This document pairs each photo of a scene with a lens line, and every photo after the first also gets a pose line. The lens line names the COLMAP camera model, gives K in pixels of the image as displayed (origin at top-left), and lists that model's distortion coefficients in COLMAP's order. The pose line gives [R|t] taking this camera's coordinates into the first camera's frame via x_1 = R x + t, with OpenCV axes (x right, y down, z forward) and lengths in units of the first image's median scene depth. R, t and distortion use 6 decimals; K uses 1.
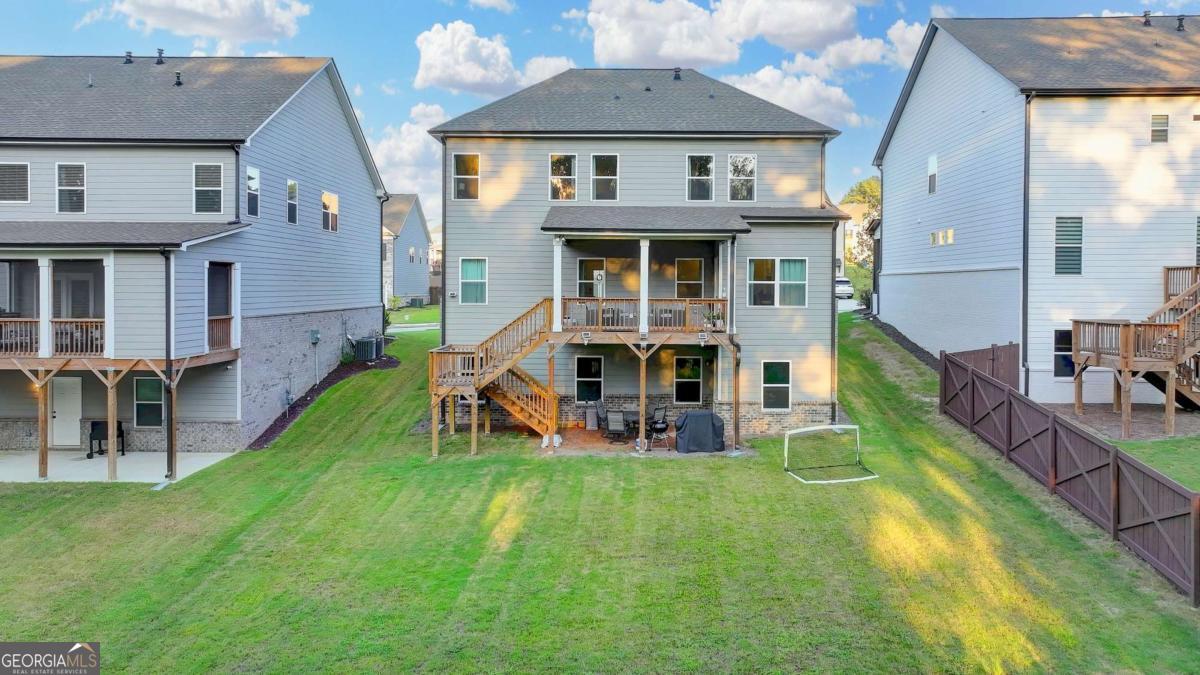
lens RADIAL K [[846.5, 0, 616.8], [0, 846.5, 298.1], [0, 0, 1]] dist [0.000977, 0.011288]
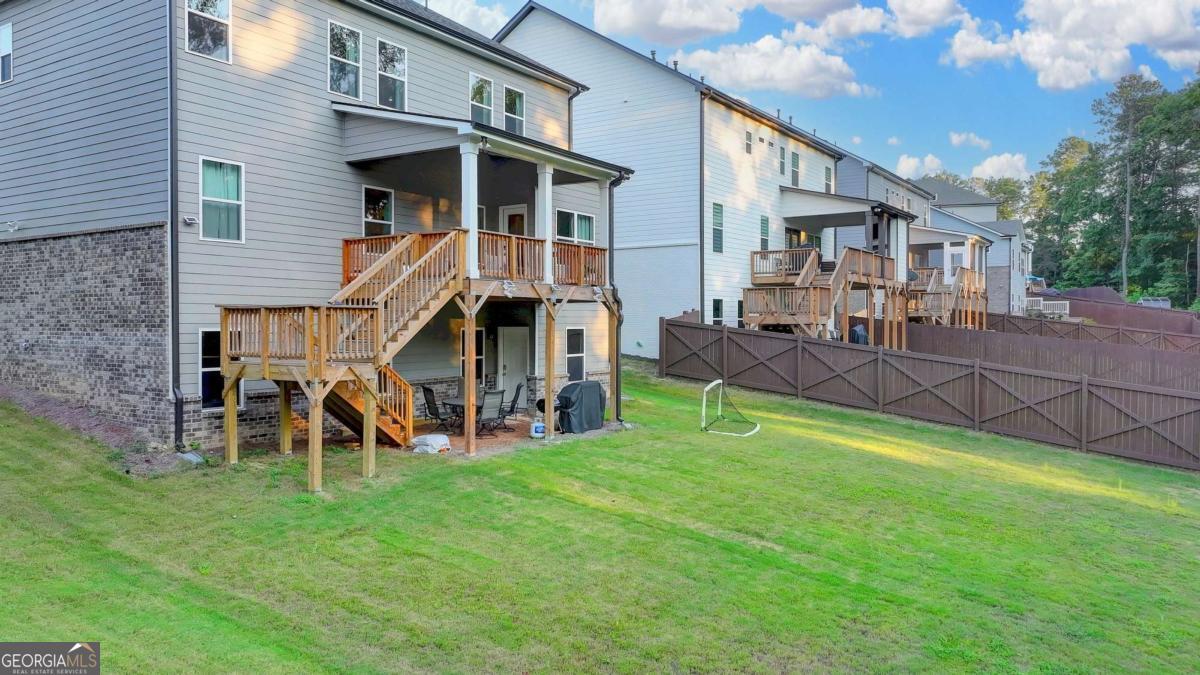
lens RADIAL K [[846.5, 0, 603.0], [0, 846.5, 327.5], [0, 0, 1]] dist [0.000977, 0.011288]
pose [[0.546042, -0.008482, 0.837715, -0.546051], [0.011911, 0.999926, 0.002360, 0.072682], [-0.837673, 0.008689, 0.546102, 0.492433]]
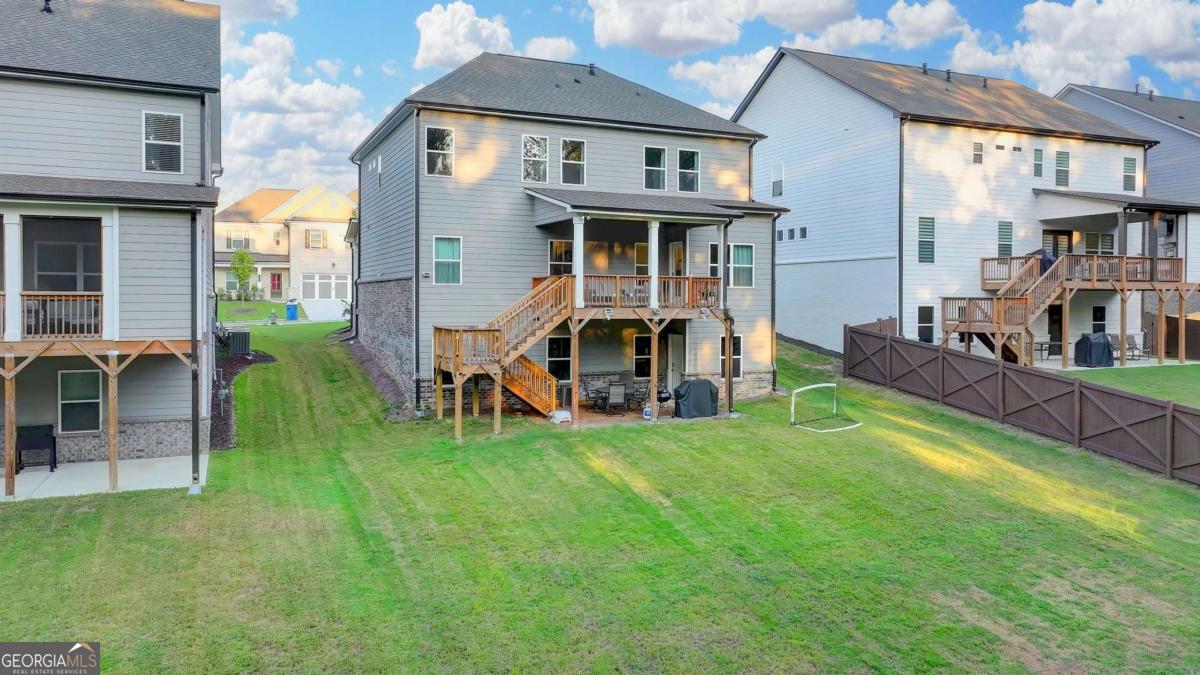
lens RADIAL K [[839.3, 0, 614.6], [0, 839.3, 306.4], [0, 0, 1]] dist [-0.001617, 0.016002]
pose [[0.906403, -0.005522, 0.422378, -0.424950], [0.005907, 0.999982, 0.000396, 0.034805], [-0.422373, 0.002136, 0.906420, 0.056102]]
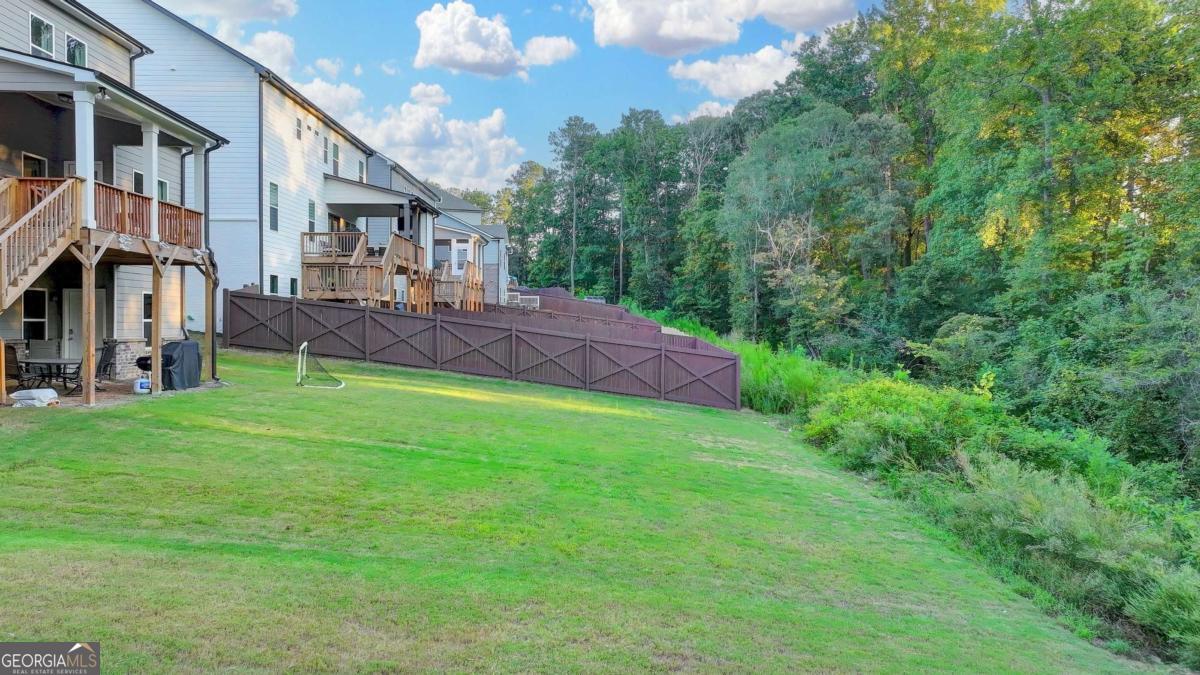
lens RADIAL K [[846.5, 0, 602.7], [0, 846.5, 321.8], [0, 0, 1]] dist [0.000977, 0.011288]
pose [[-0.022462, -0.000654, 0.999747, -0.707659], [0.009797, 0.999952, 0.000875, 0.108925], [-0.999700, 0.009814, -0.022455, 0.554380]]
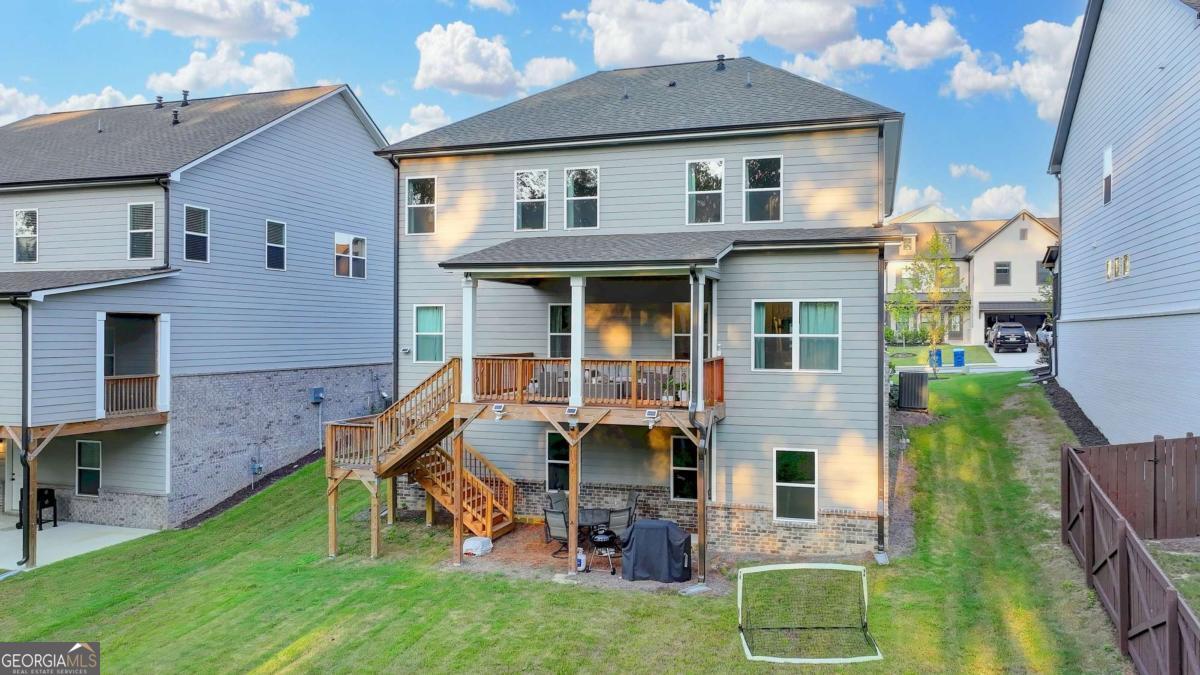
lens RADIAL K [[839.3, 0, 614.8], [0, 839.3, 331.2], [0, 0, 1]] dist [-0.001617, 0.016002]
pose [[0.954485, -0.002596, -0.298249, 0.254447], [-0.002457, 0.999860, -0.016567, -0.010479], [0.298250, 0.016546, 0.954344, 0.303643]]
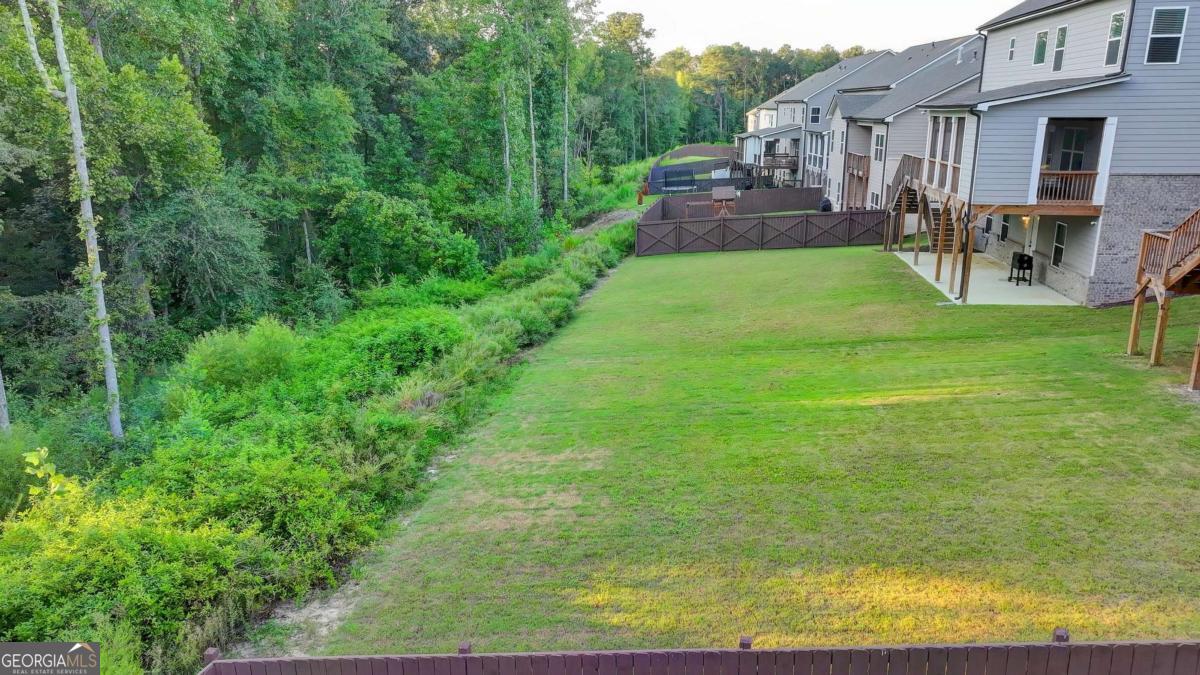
lens RADIAL K [[839.3, 0, 594.6], [0, 839.3, 334.2], [0, 0, 1]] dist [-0.001617, 0.016002]
pose [[-0.131229, 0.252102, -0.958761, 0.620537], [-0.011835, 0.966658, 0.255798, -0.040372], [0.991281, 0.044916, -0.123870, 0.530727]]
